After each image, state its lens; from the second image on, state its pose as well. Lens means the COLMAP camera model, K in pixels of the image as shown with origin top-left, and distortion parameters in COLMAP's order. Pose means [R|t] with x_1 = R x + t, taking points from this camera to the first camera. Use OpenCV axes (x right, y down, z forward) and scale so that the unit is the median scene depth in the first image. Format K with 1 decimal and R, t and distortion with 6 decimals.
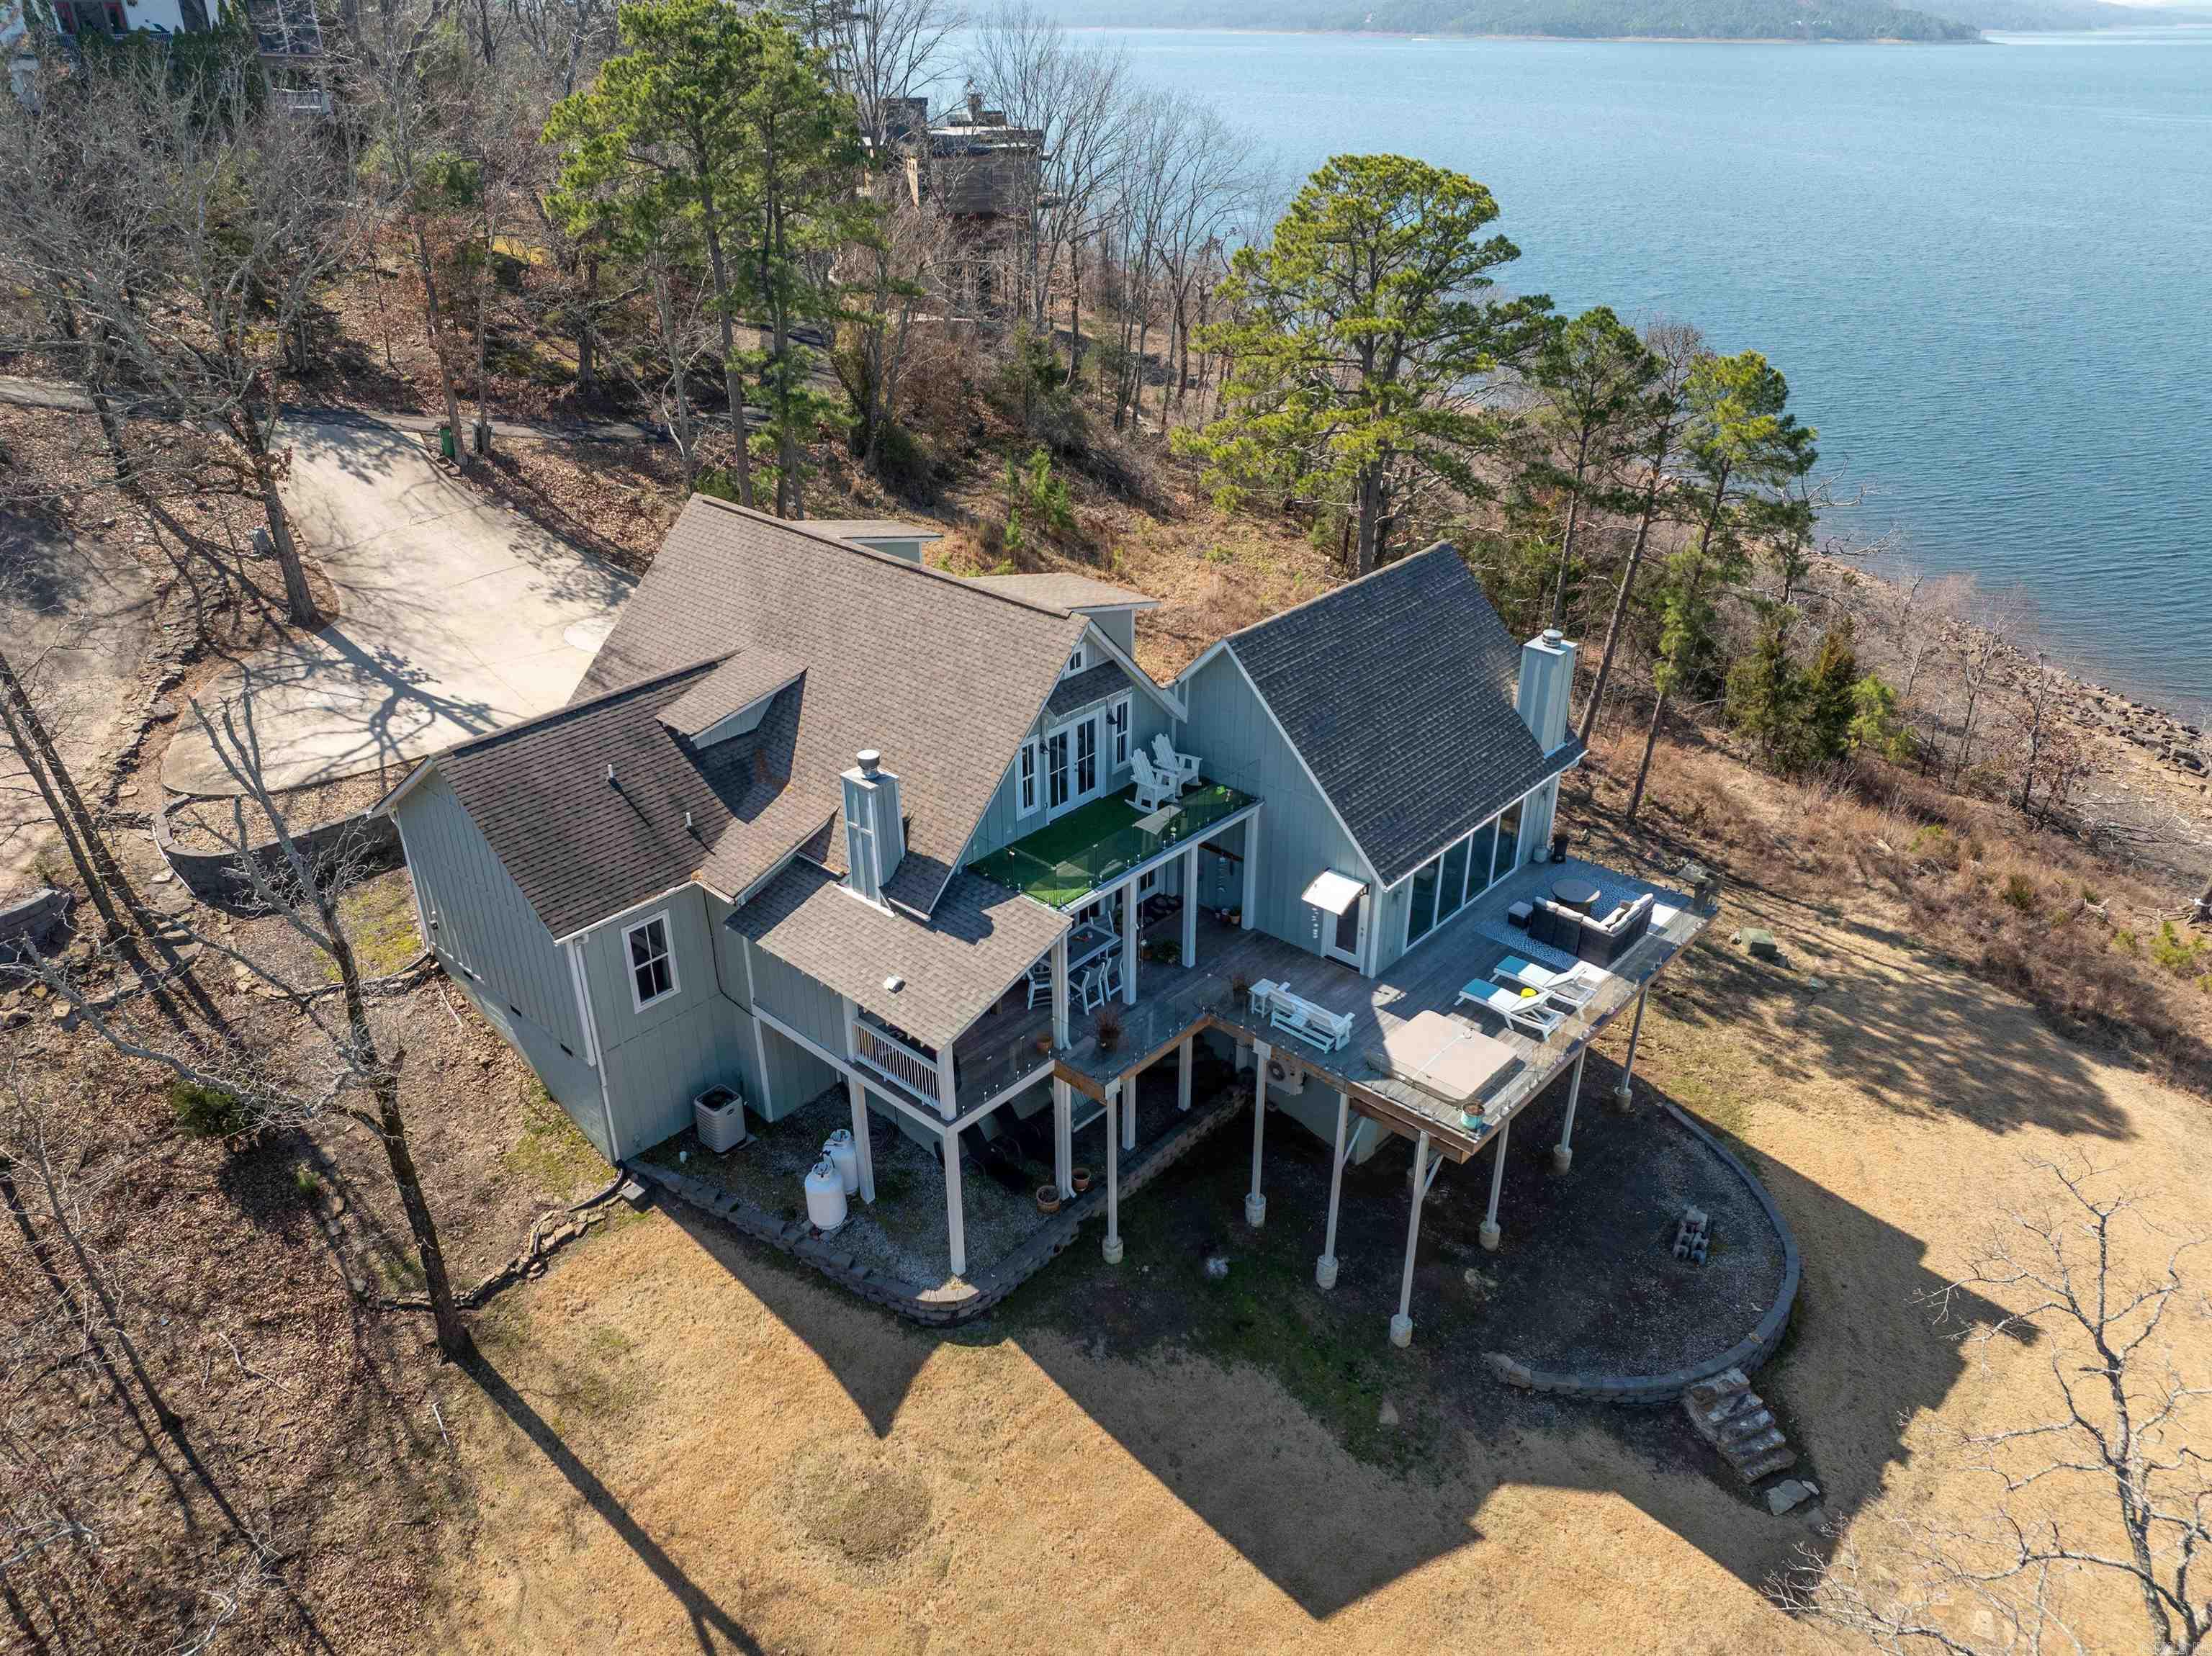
lens RADIAL K [[1556.7, 0, 1089.5], [0, 1556.7, 822.3], [0, 0, 1]] dist [-0.033204, 0.001982]
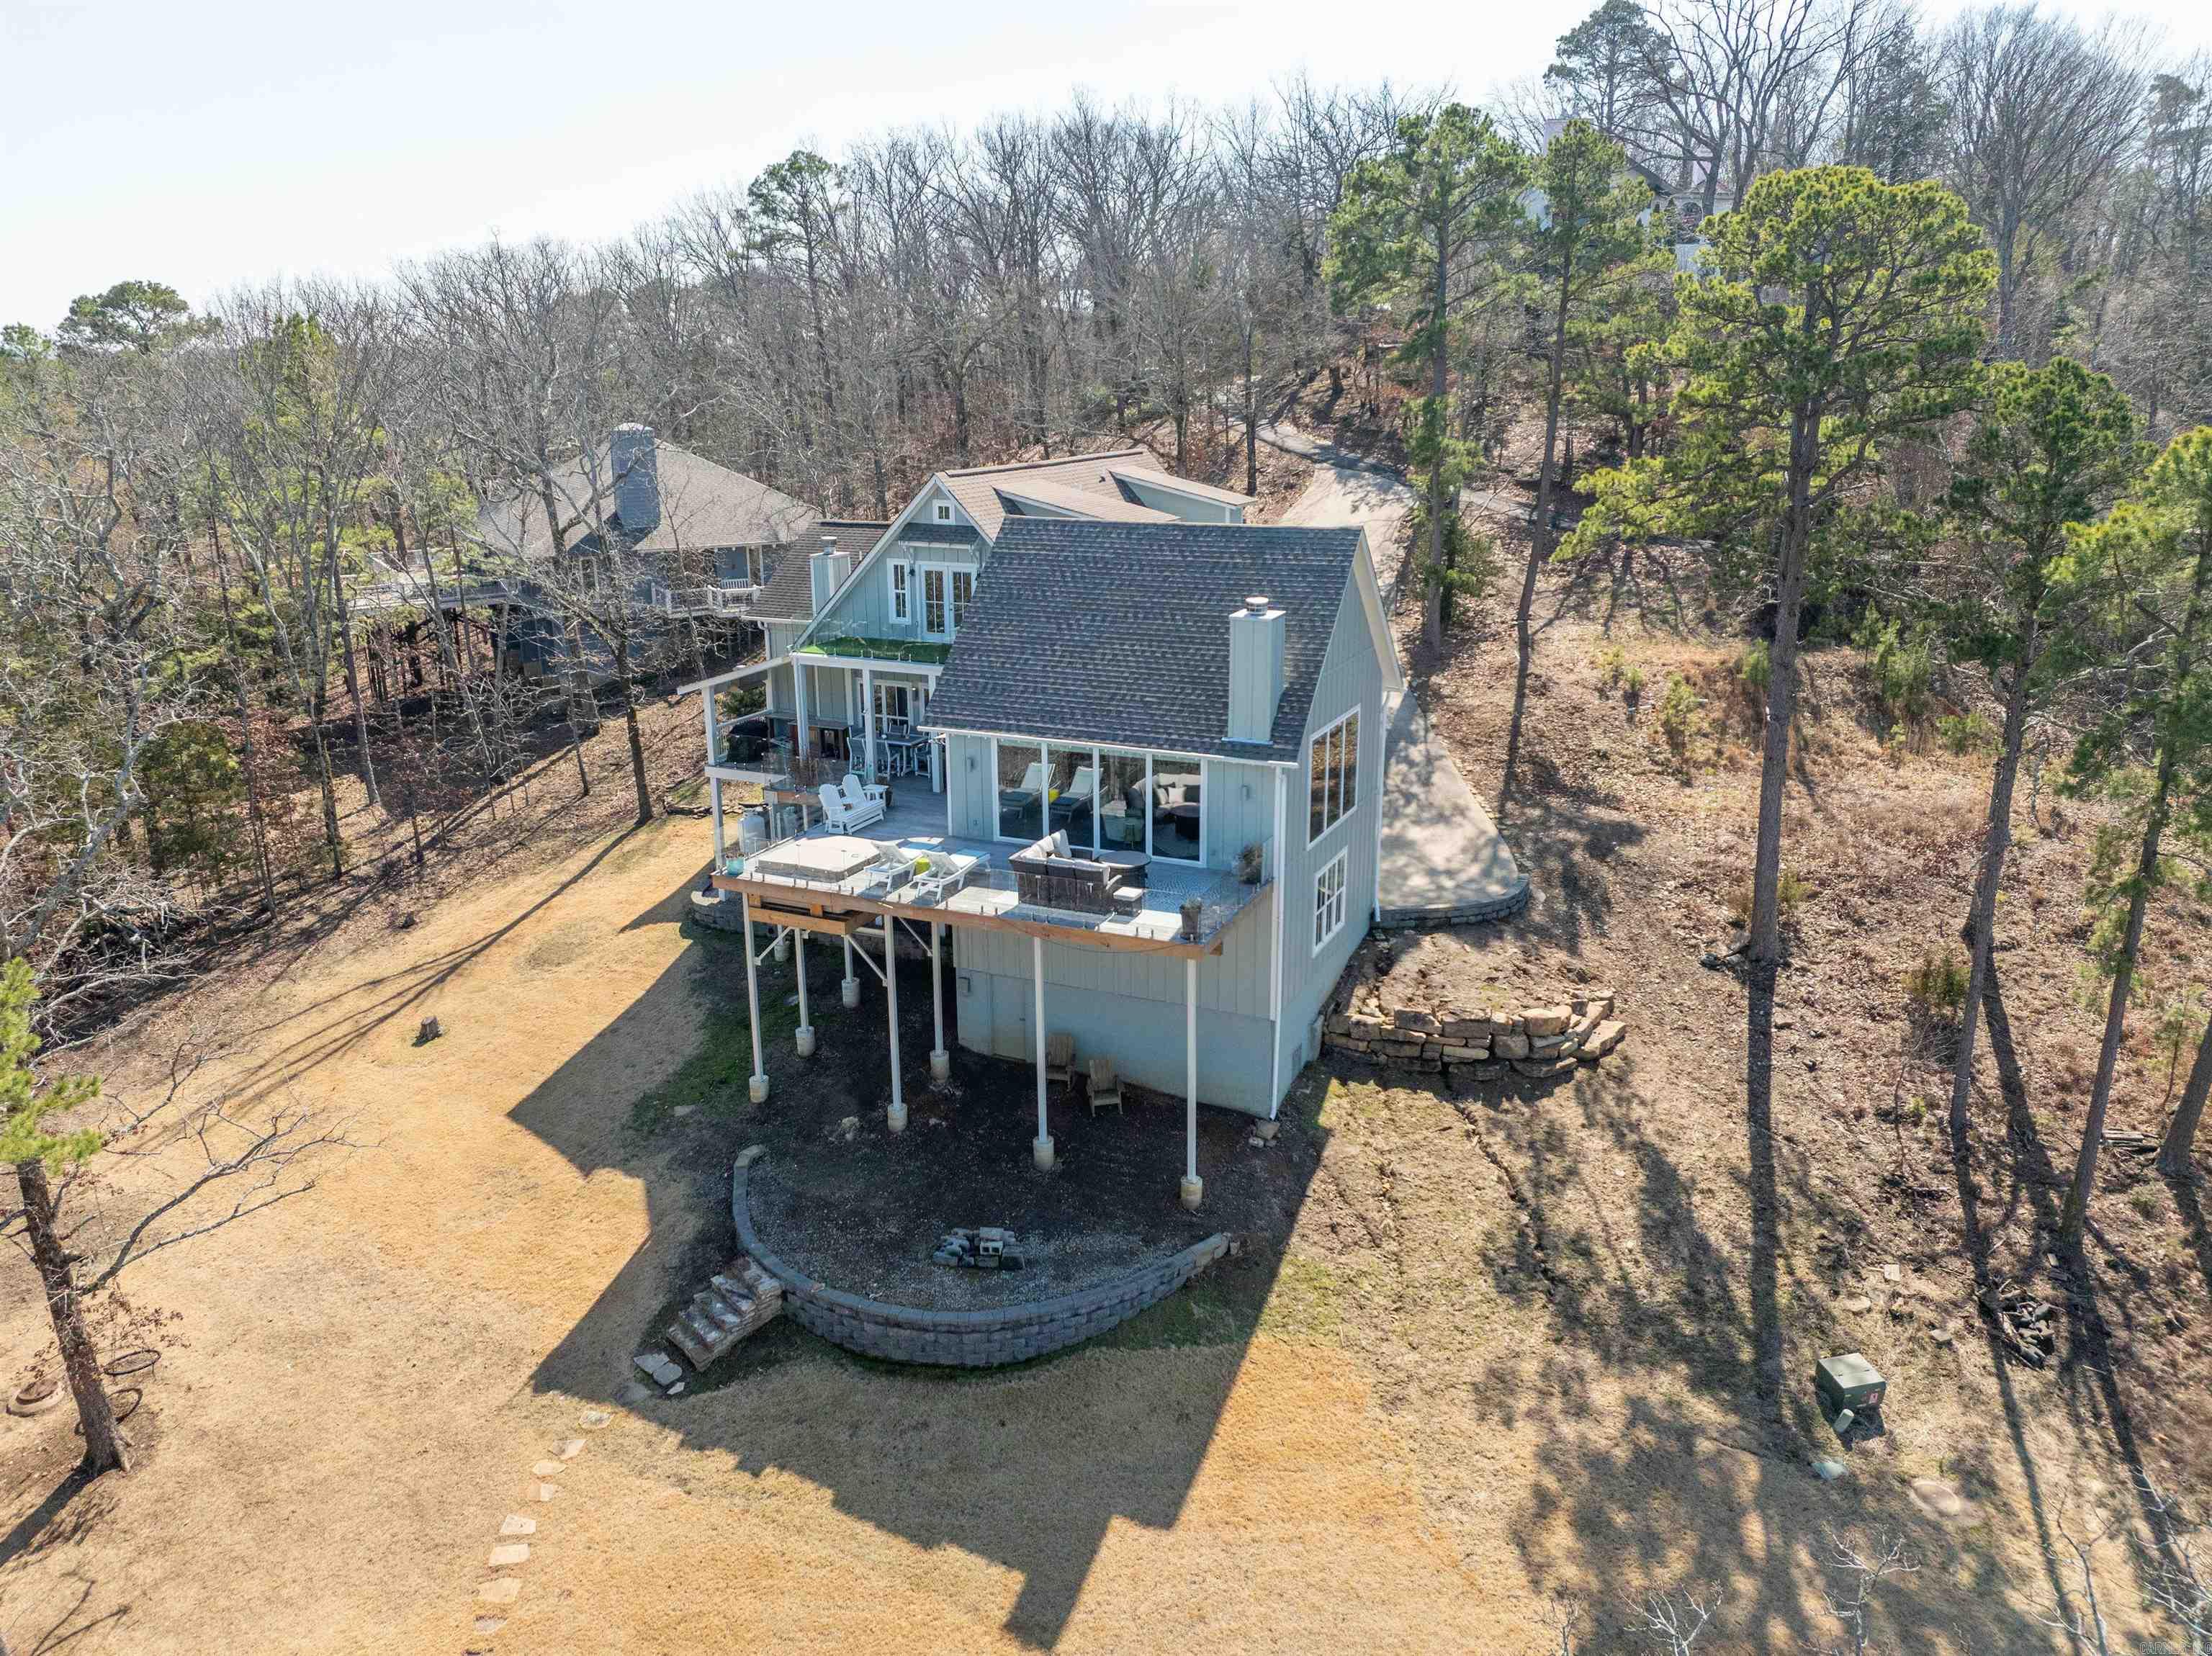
lens RADIAL K [[1556.7, 0, 1112.8], [0, 1556.7, 822.3], [0, 0, 1]] dist [-0.033204, 0.001982]
pose [[0.308958, 0.267689, -0.912627, 1.208905], [-0.436363, 0.892512, 0.114064, -0.079627], [0.845063, 0.362996, 0.392558, 0.678857]]
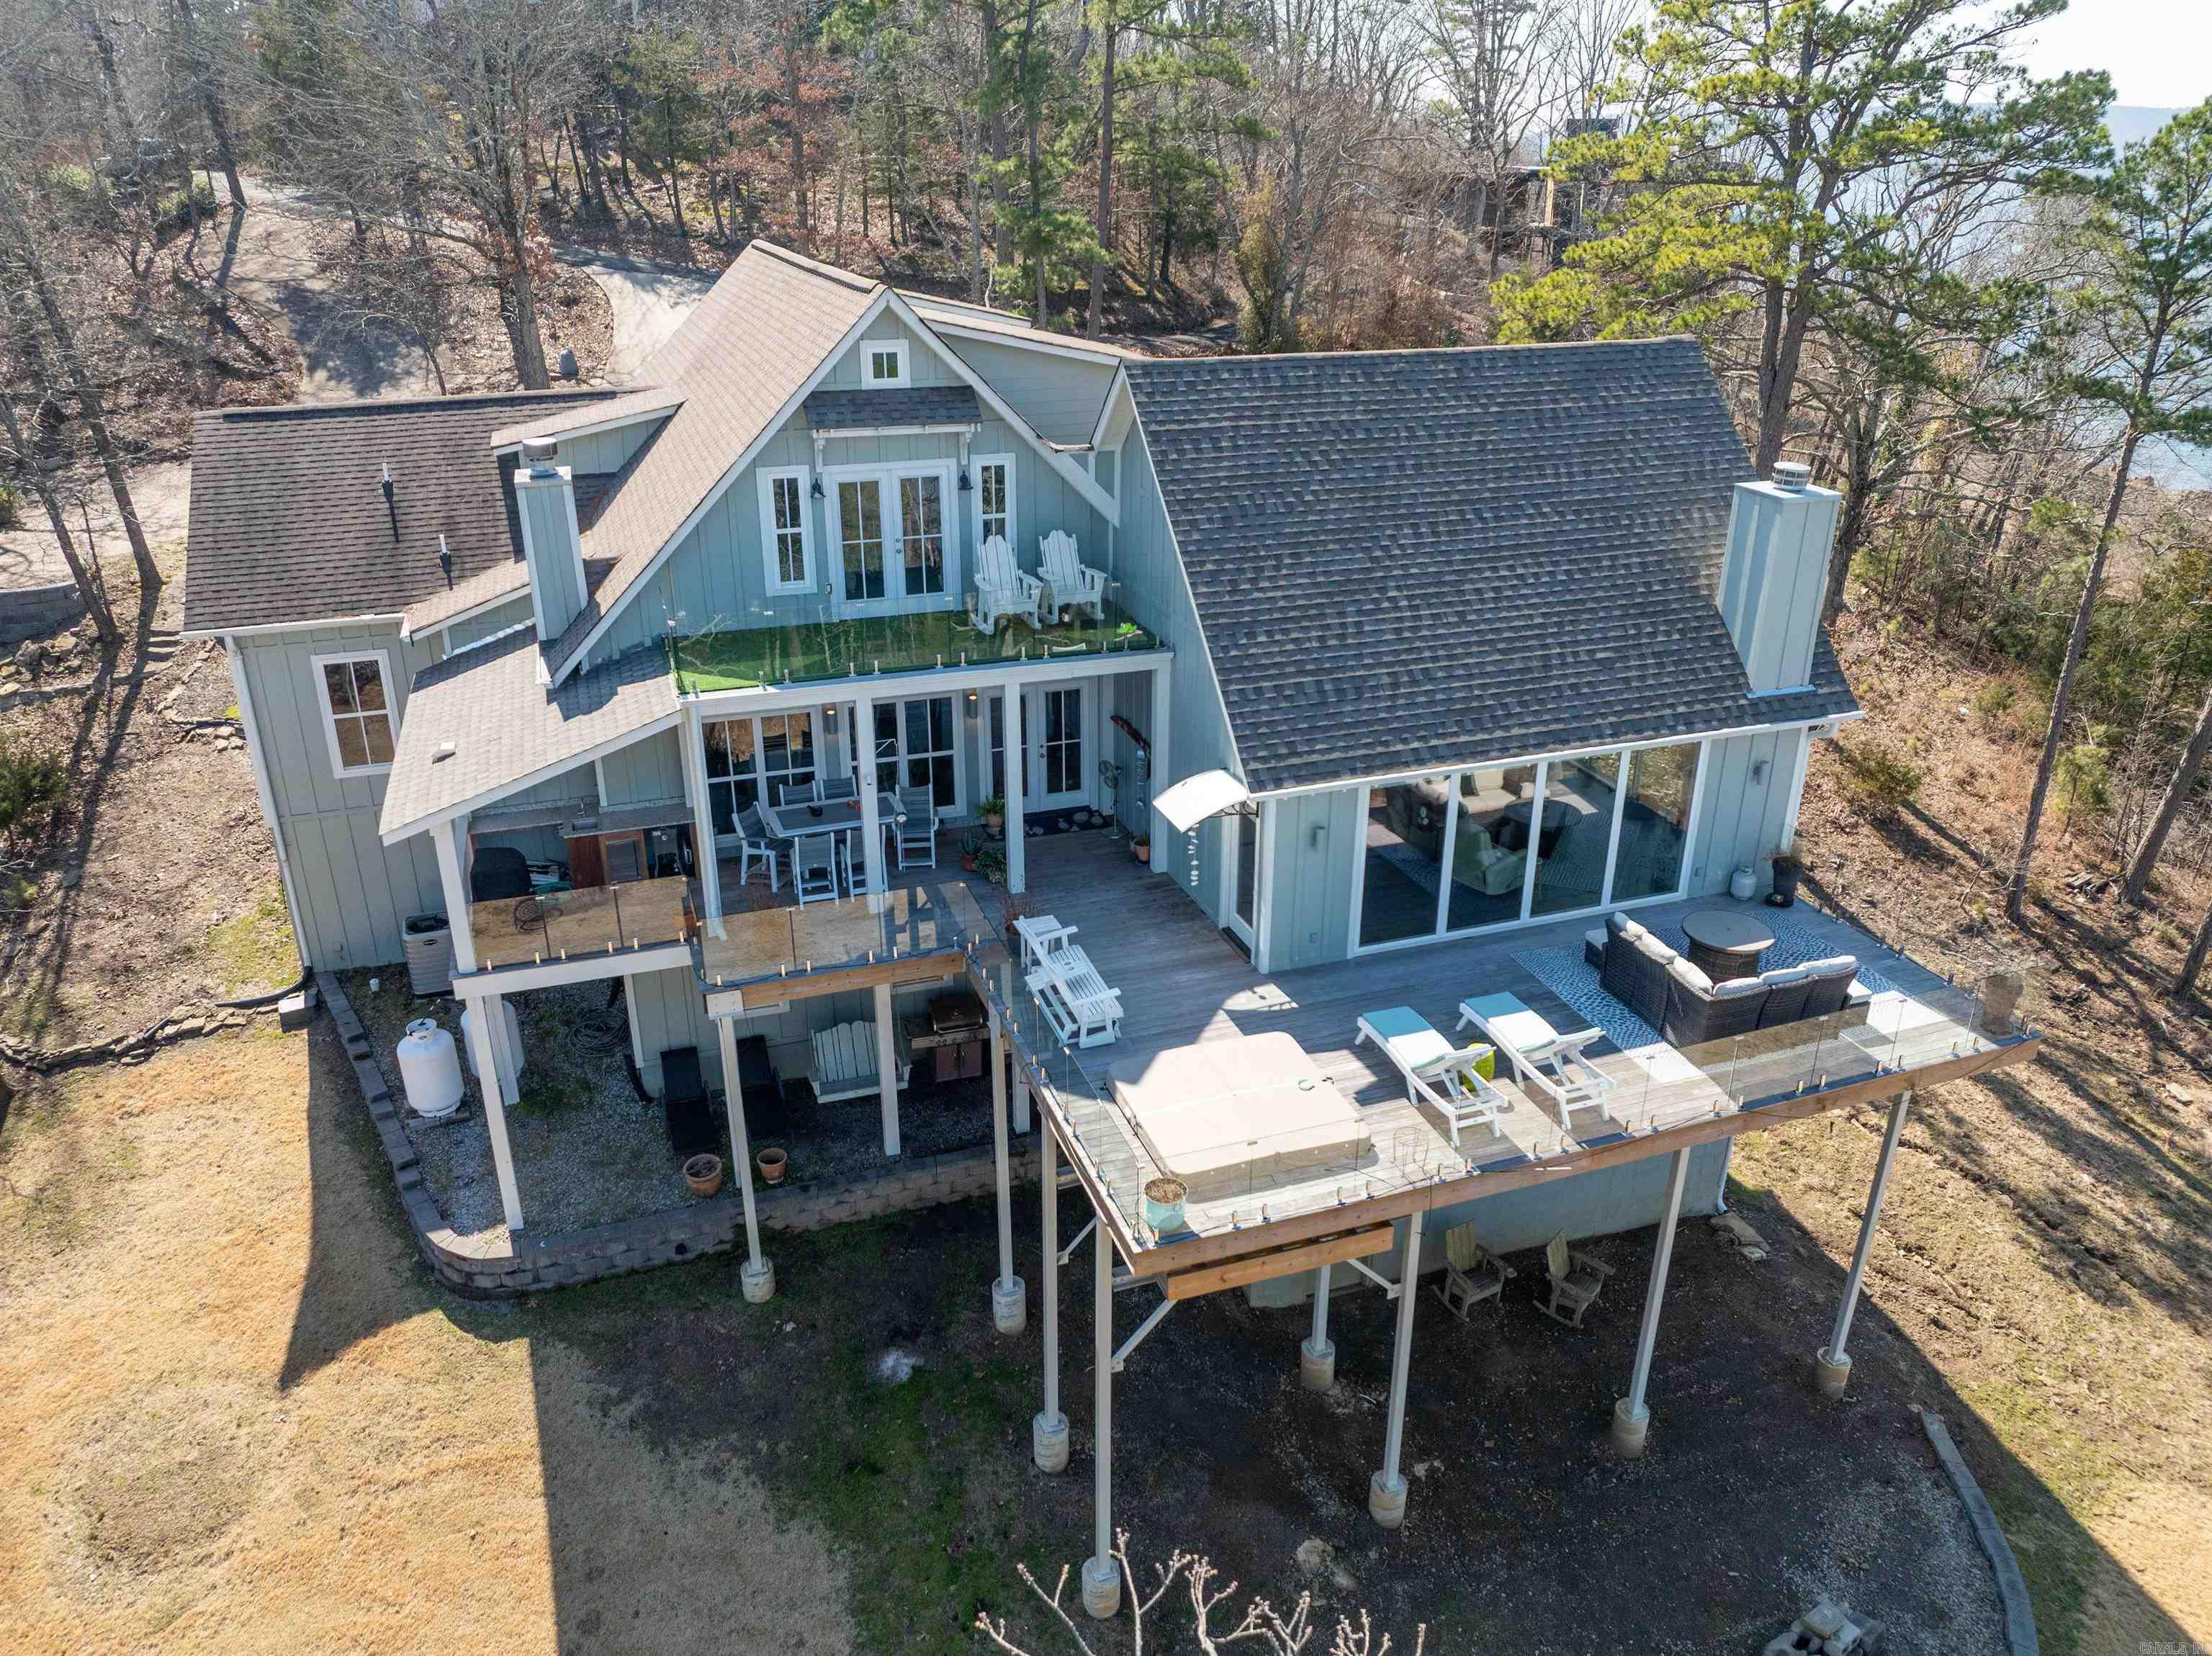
lens RADIAL K [[1556.7, 0, 1103.1], [0, 1556.7, 827.5], [0, 0, 1]] dist [-0.033204, 0.001982]
pose [[0.877191, 0.193760, -0.439311, 0.376931], [-0.224903, 0.974188, -0.019403, 0.073510], [0.424212, 0.115822, 0.898126, 0.457130]]
